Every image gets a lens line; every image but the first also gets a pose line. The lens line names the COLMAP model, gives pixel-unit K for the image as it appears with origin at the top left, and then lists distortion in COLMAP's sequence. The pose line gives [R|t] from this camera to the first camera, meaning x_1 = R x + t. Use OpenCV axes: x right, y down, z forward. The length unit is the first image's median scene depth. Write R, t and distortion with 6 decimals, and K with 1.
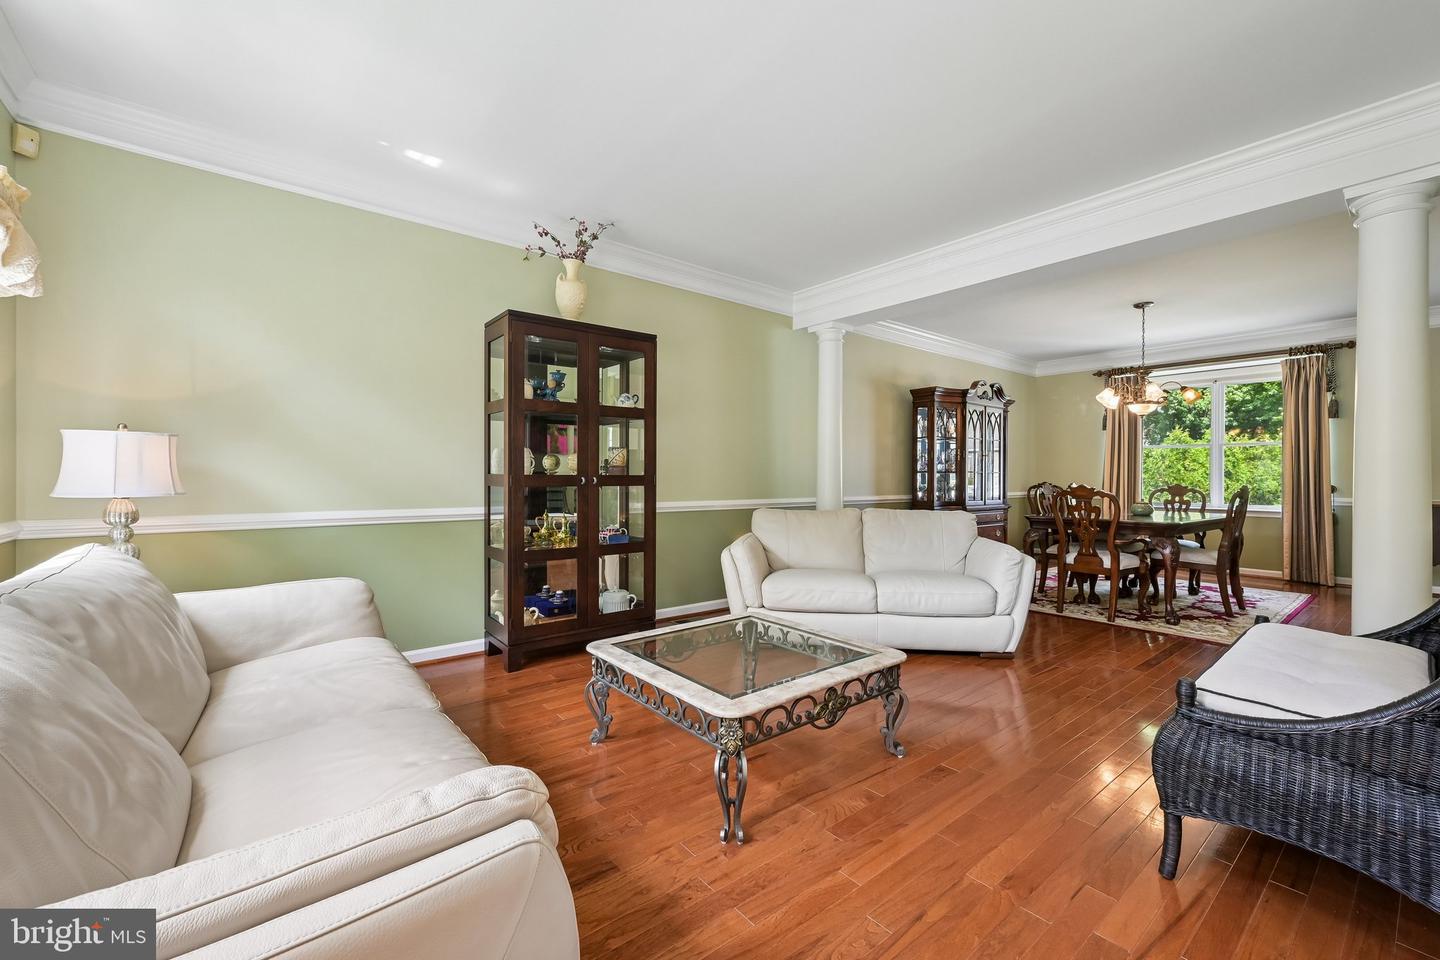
lens RADIAL K [[577.7, 0, 723.7], [0, 577.7, 477.0], [0, 0, 1]] dist [-0.001326, 0.000808]
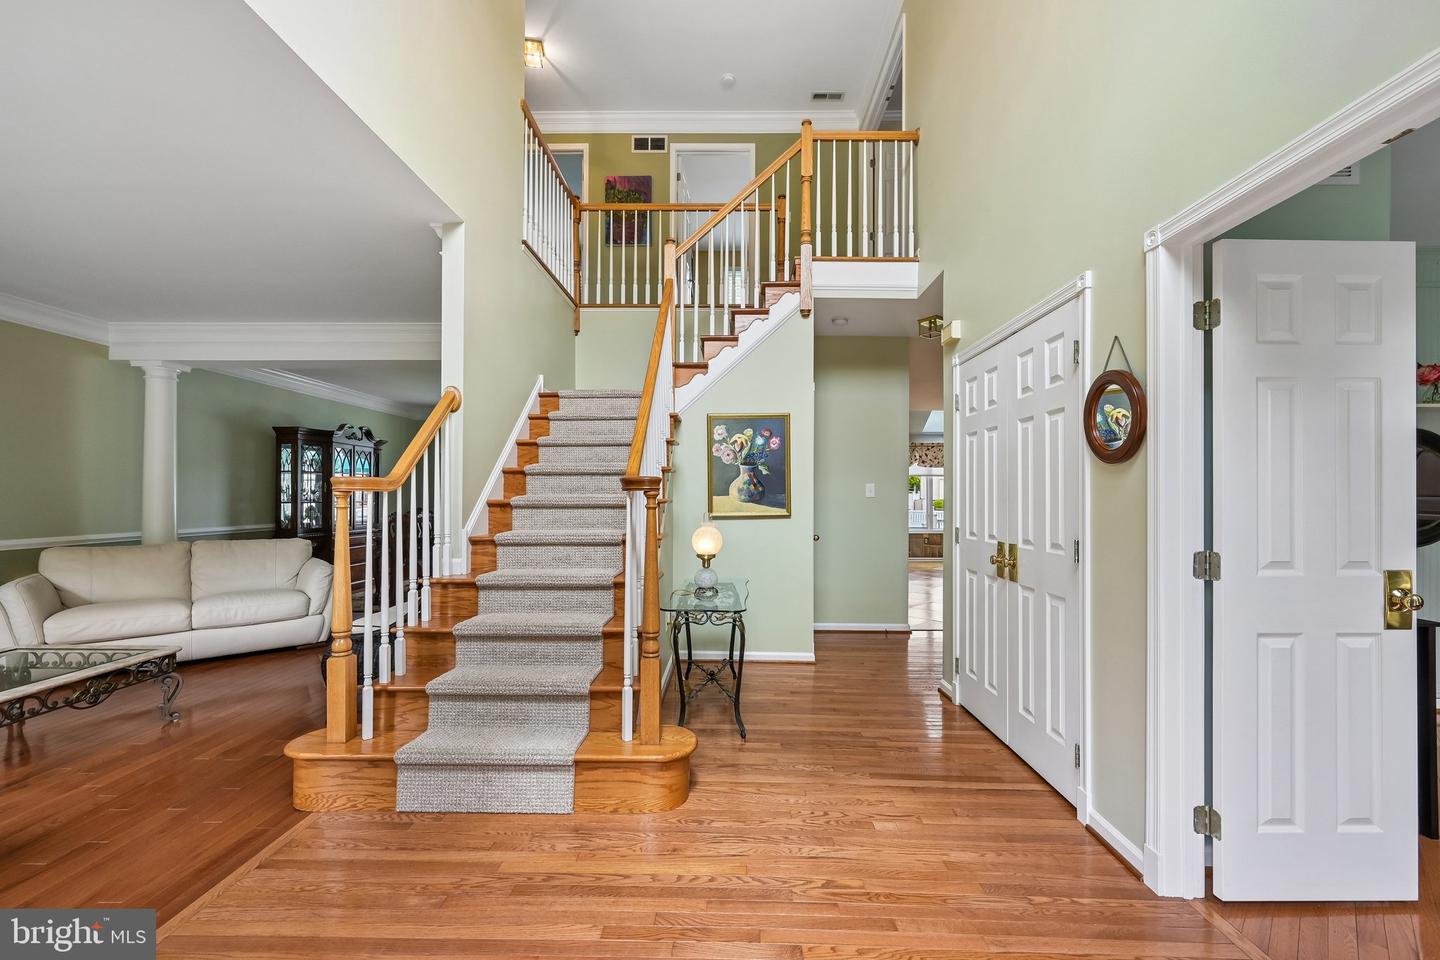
lens RADIAL K [[577.7, 0, 713.5], [0, 577.7, 494.6], [0, 0, 1]] dist [-0.001326, 0.000808]
pose [[0.643688, 0.000245, 0.765288, 0.040472], [-0.000951, 0.999999, 0.000479, -0.038595], [-0.765288, -0.001036, 0.643688, -0.506423]]
